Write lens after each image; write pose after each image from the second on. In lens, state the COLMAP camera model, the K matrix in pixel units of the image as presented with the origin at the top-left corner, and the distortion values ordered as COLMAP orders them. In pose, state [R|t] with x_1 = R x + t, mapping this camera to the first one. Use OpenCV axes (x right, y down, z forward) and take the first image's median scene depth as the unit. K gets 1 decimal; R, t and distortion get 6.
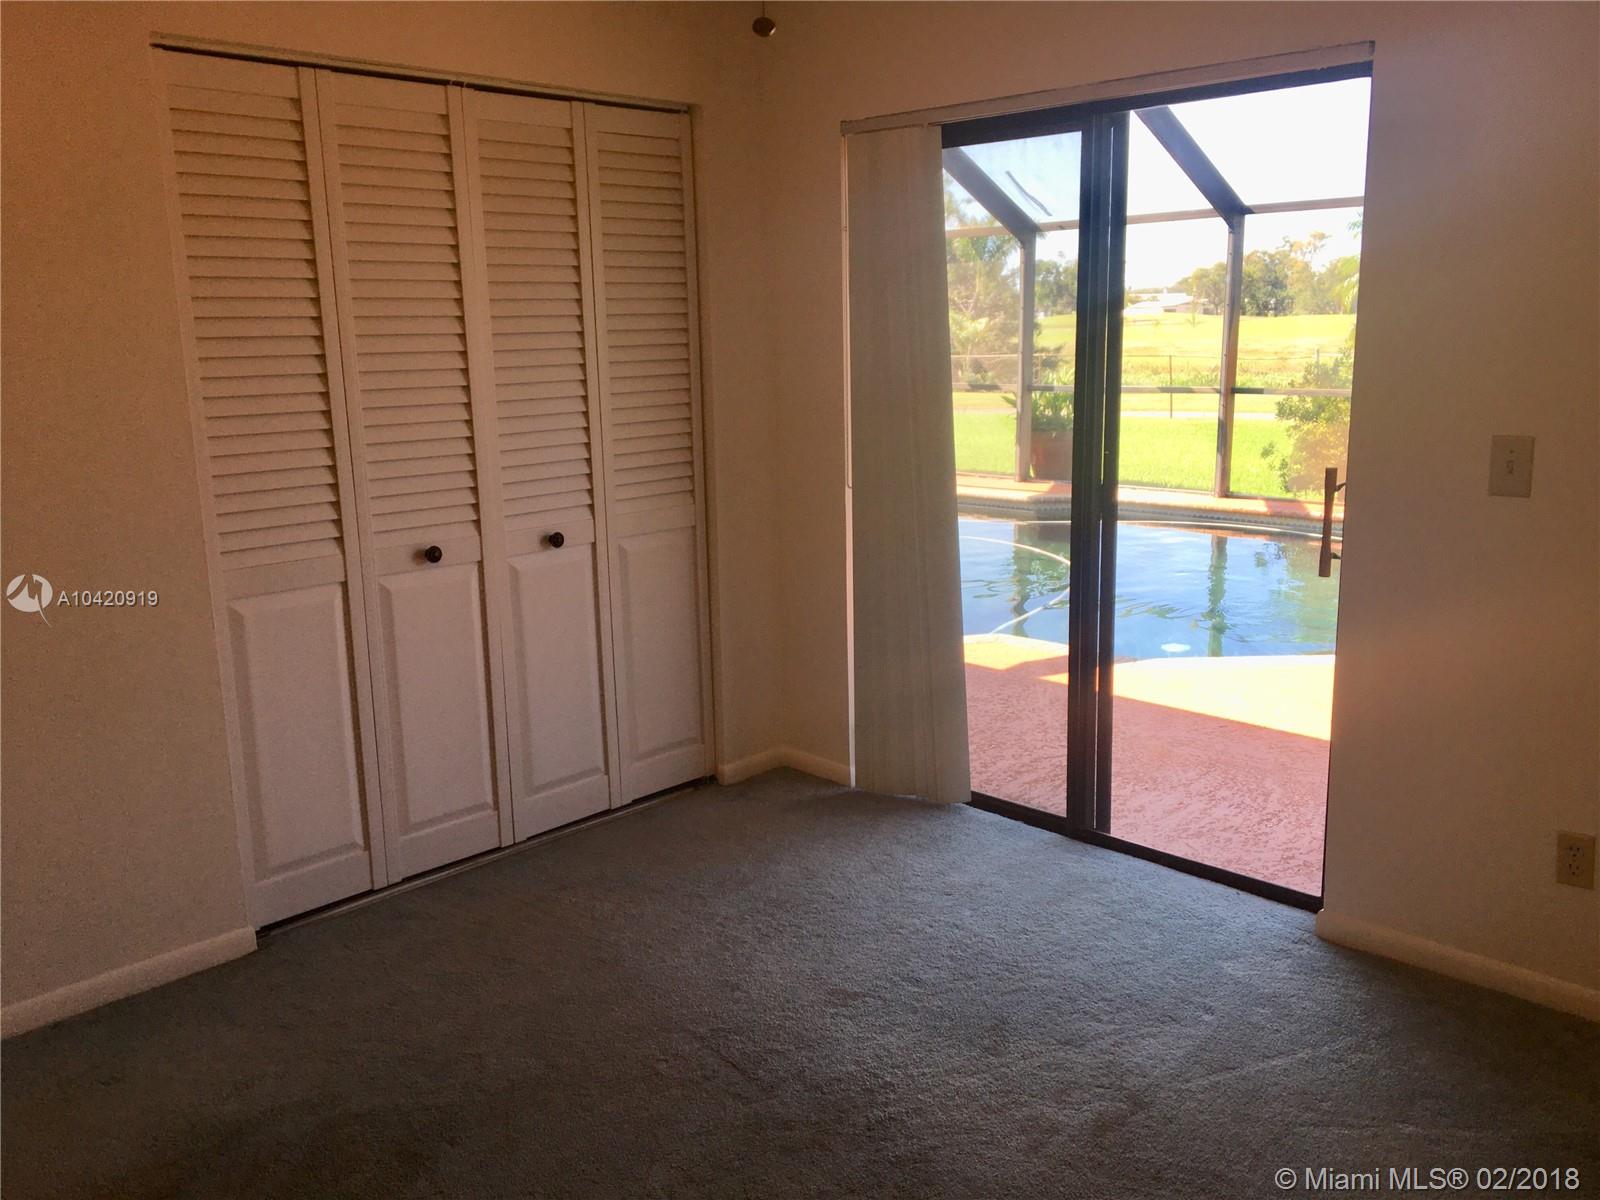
lens RADIAL K [[1339.4, 0, 800.0], [0, 1339.4, 600.0], [0, 0, 1]] dist [0.102783, -0.168302]
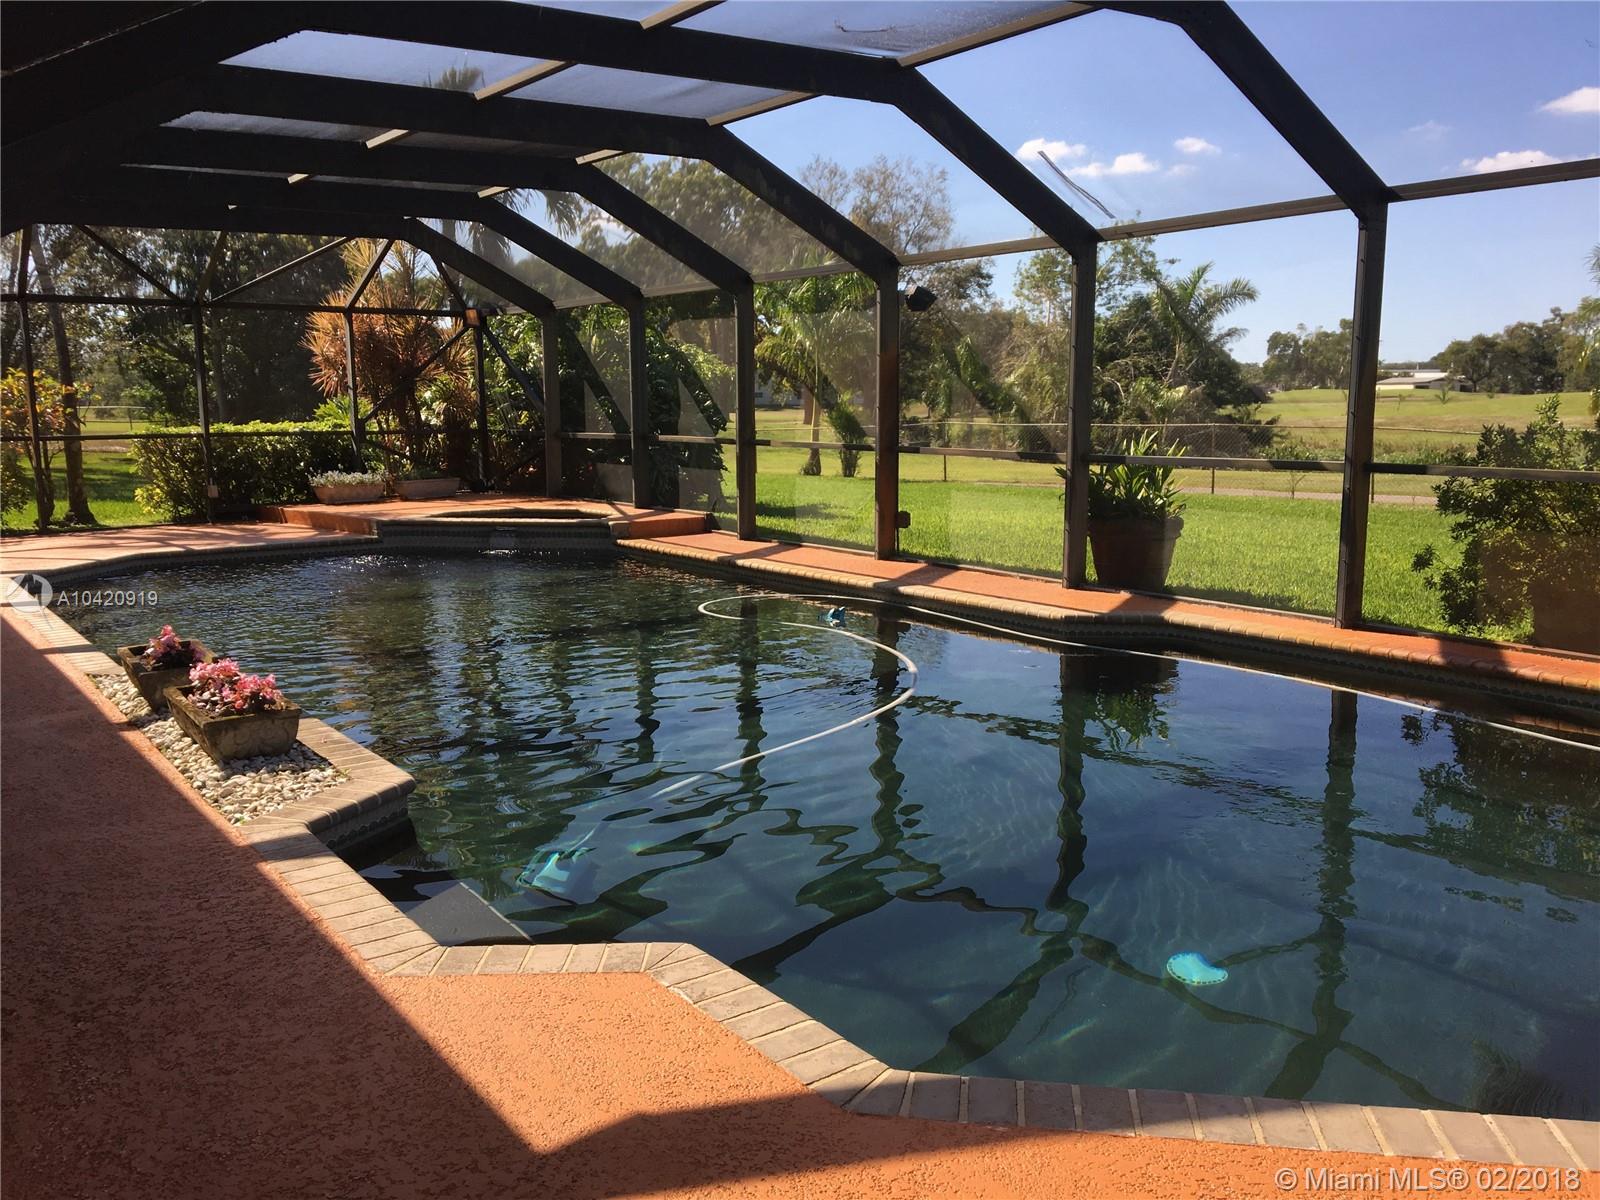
lens RADIAL K [[1339.4, 0, 800.0], [0, 1339.4, 600.0], [0, 0, 1]] dist [0.102783, -0.168302]
pose [[0.985756, 0.038874, -0.163624, 0.139287], [-0.047374, 0.997706, -0.048365, -0.039548], [0.161369, 0.055427, 0.985336, 0.269491]]
